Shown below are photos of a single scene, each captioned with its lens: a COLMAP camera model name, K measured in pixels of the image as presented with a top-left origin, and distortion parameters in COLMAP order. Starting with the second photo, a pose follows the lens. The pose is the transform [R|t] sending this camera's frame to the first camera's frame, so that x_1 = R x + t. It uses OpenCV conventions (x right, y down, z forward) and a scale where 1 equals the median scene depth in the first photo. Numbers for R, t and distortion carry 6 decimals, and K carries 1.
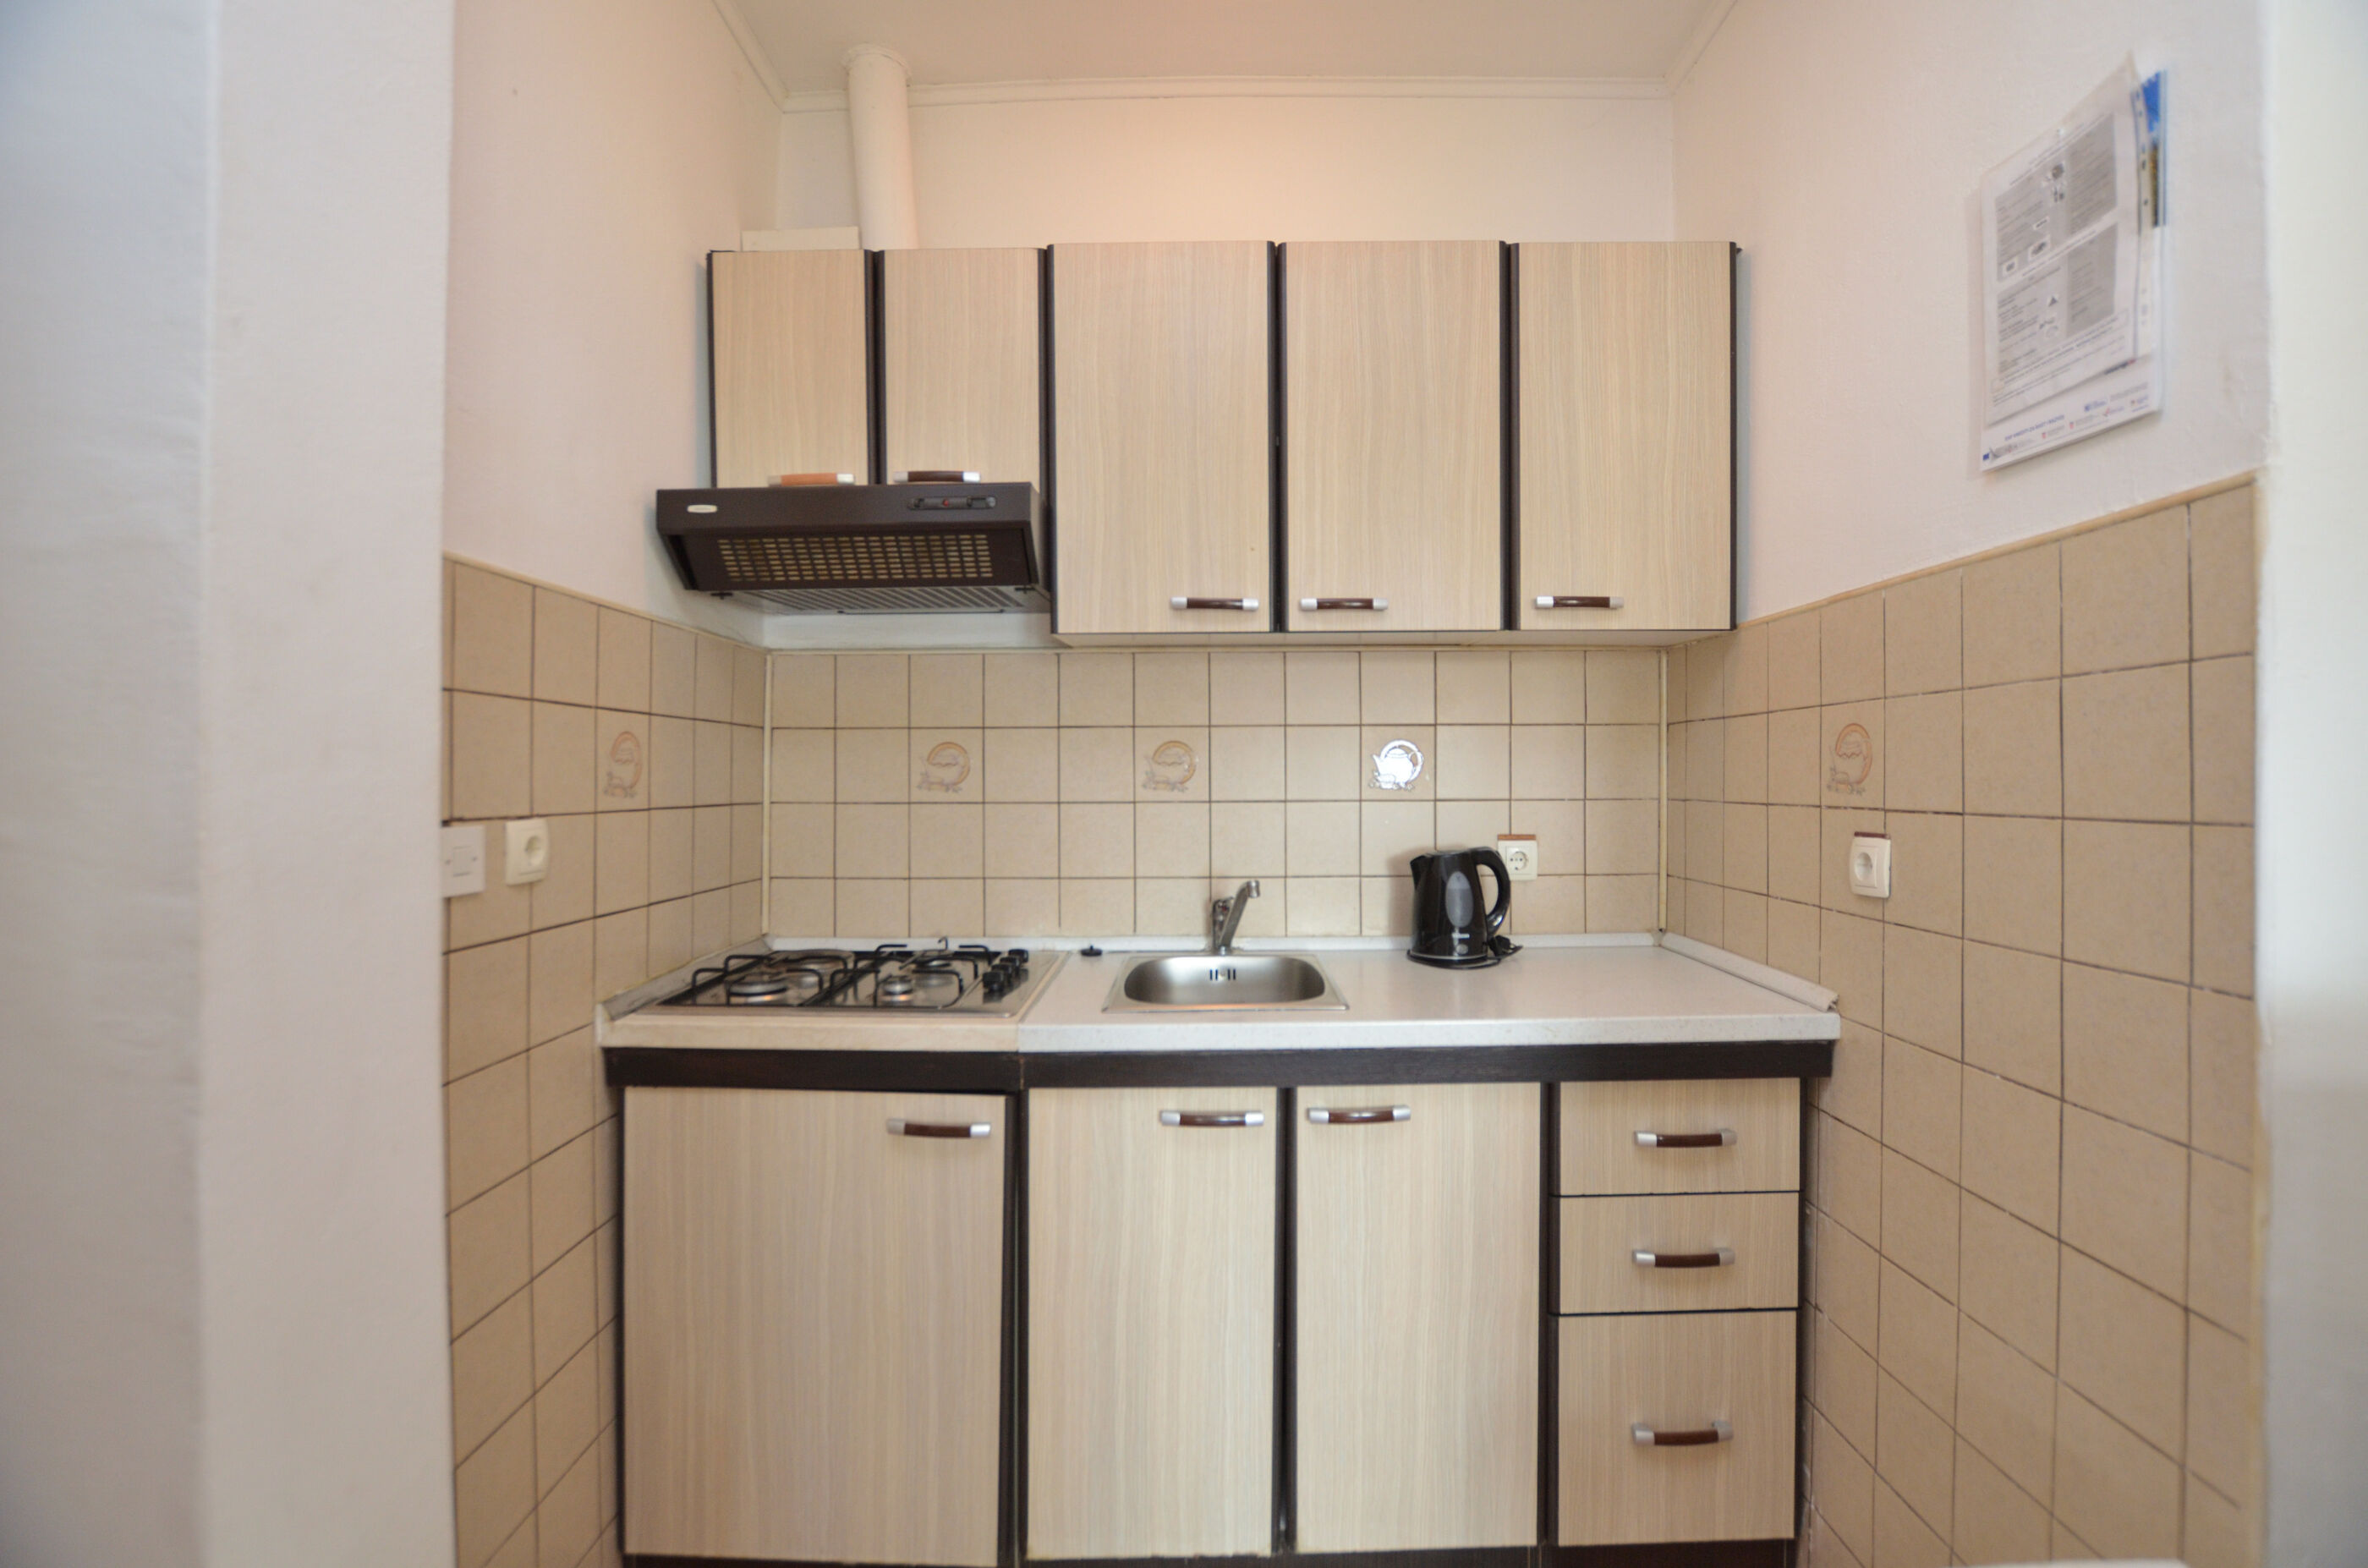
lens RADIAL K [[1046.6, 0, 1161.5], [0, 1046.6, 780.3], [0, 0, 1]] dist [-0.029275, 0.002261]
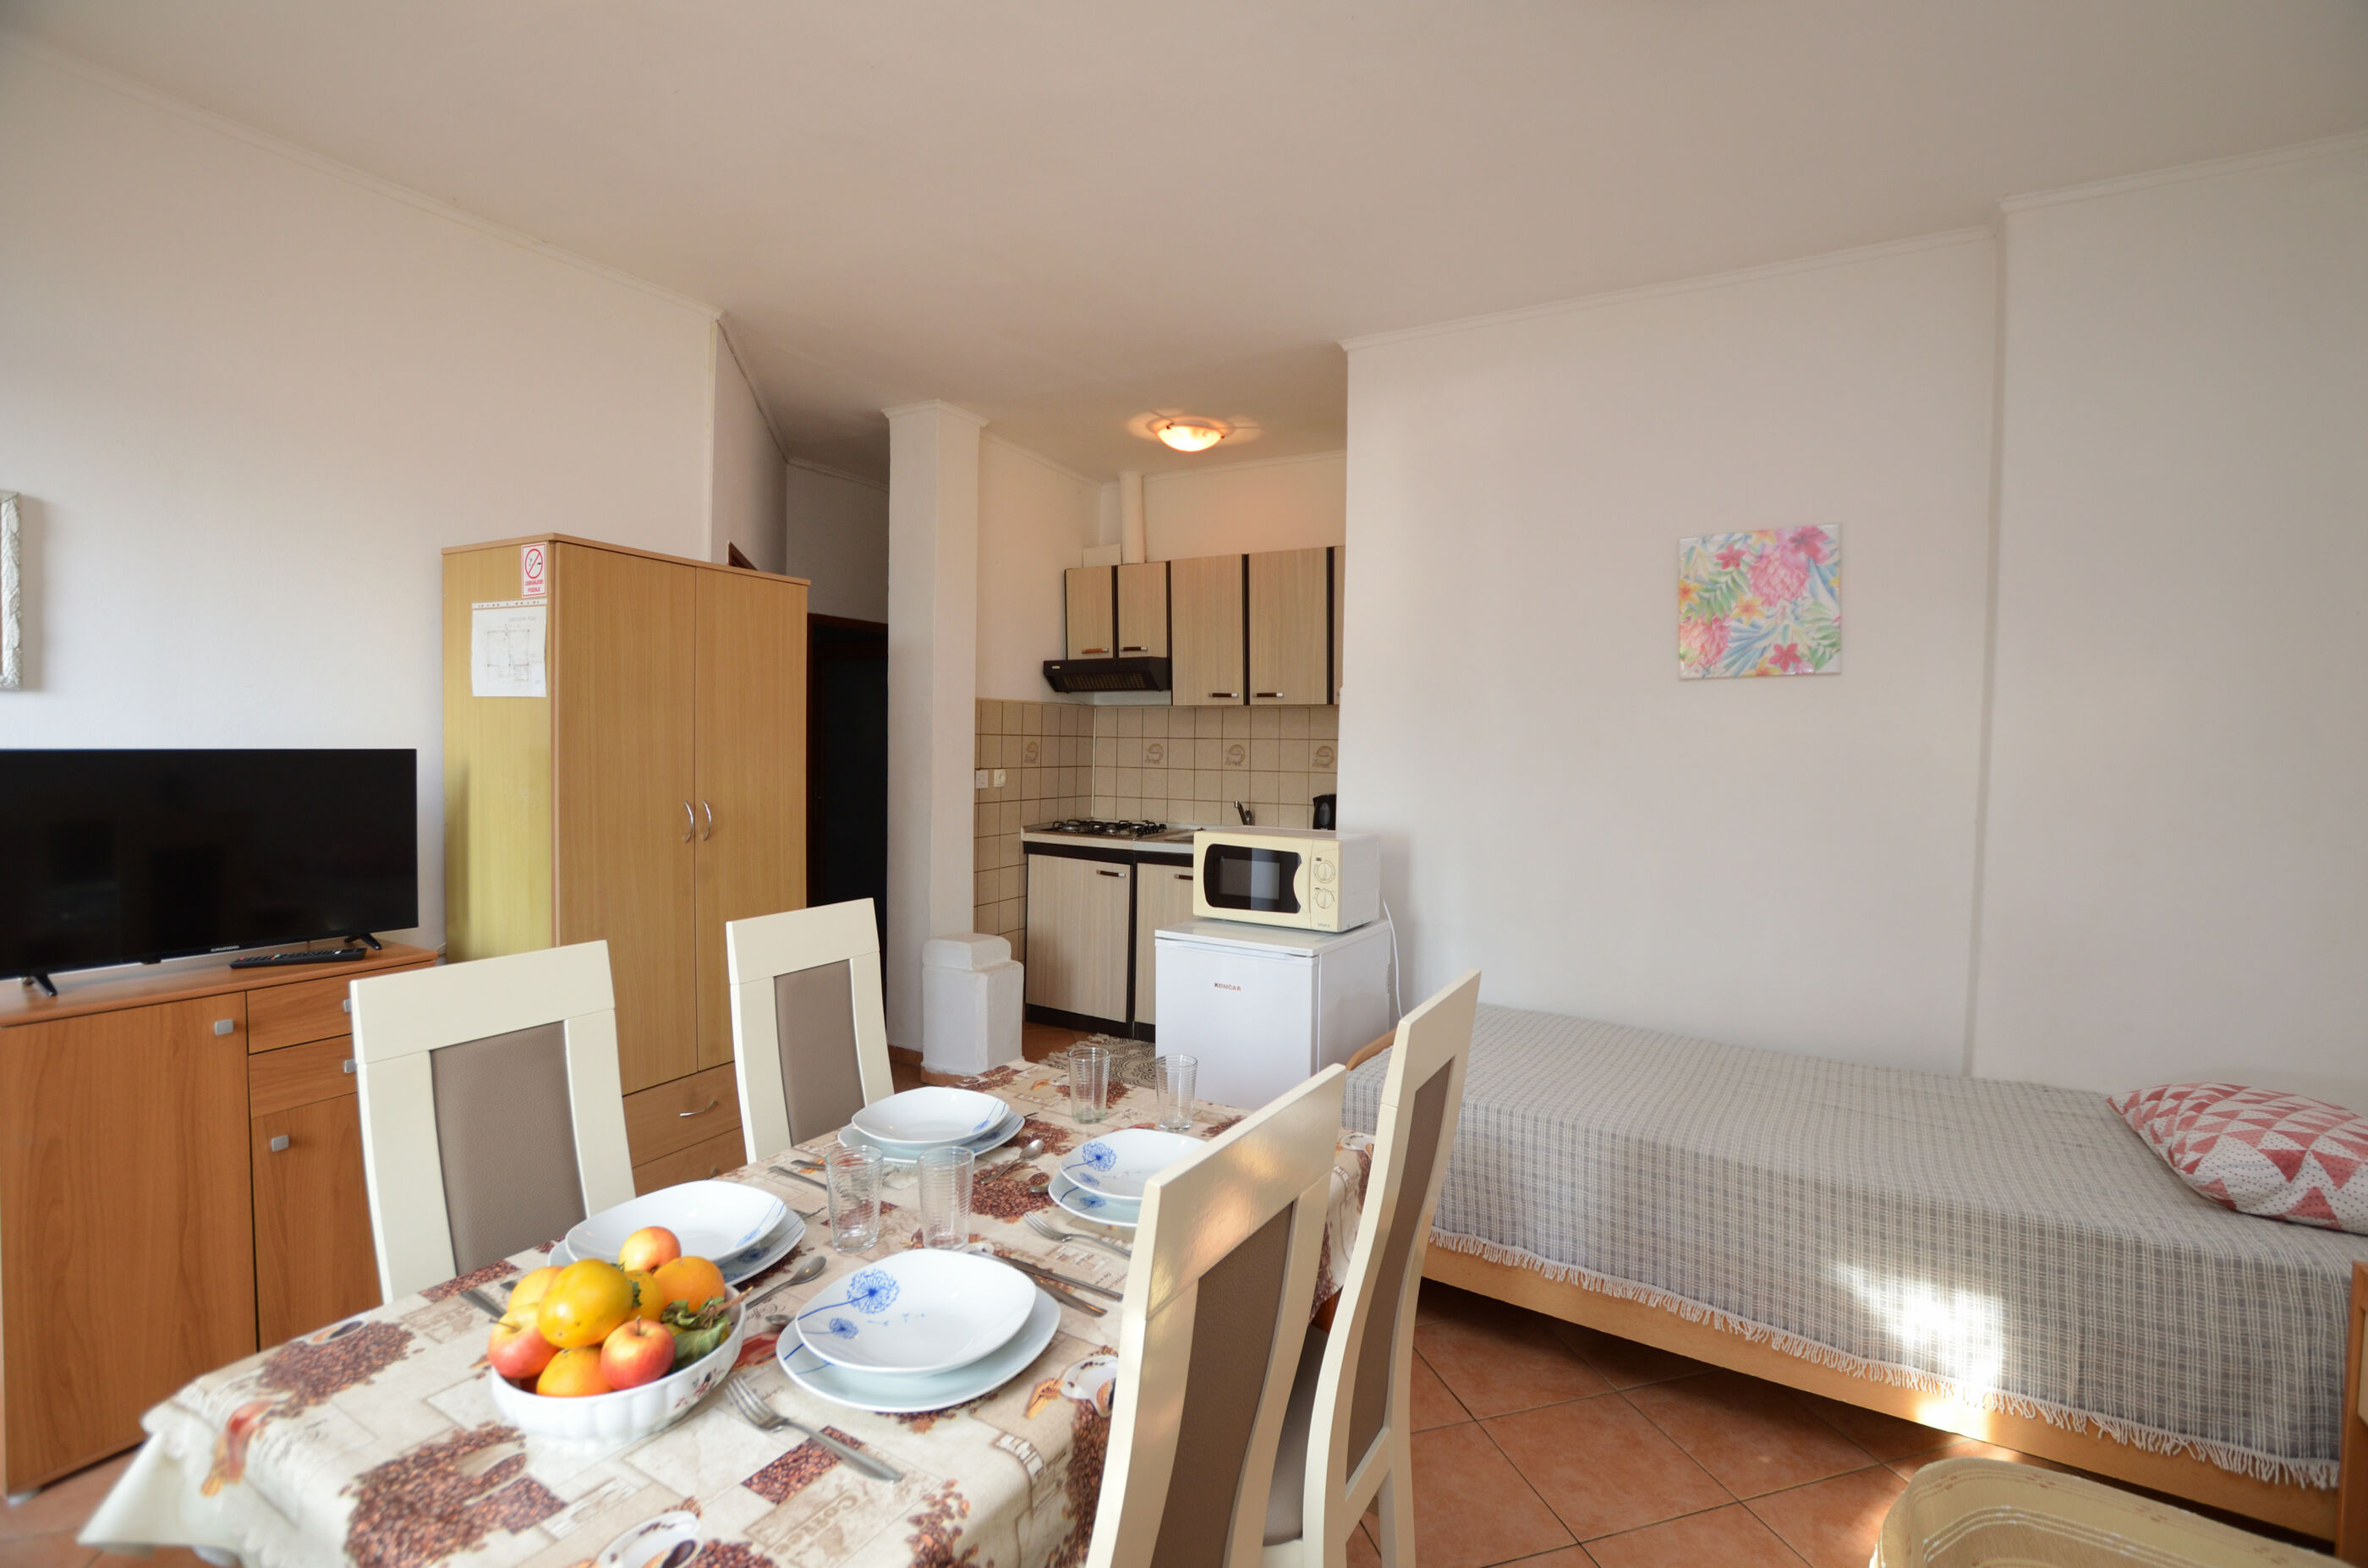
lens RADIAL K [[1046.6, 0, 1180.0], [0, 1046.6, 786.3], [0, 0, 1]] dist [-0.029275, 0.002261]
pose [[0.868257, 0.033799, -0.494961, 1.299581], [-0.013576, 0.998922, 0.044397, -0.054851], [0.495928, -0.031829, 0.867780, -1.377042]]
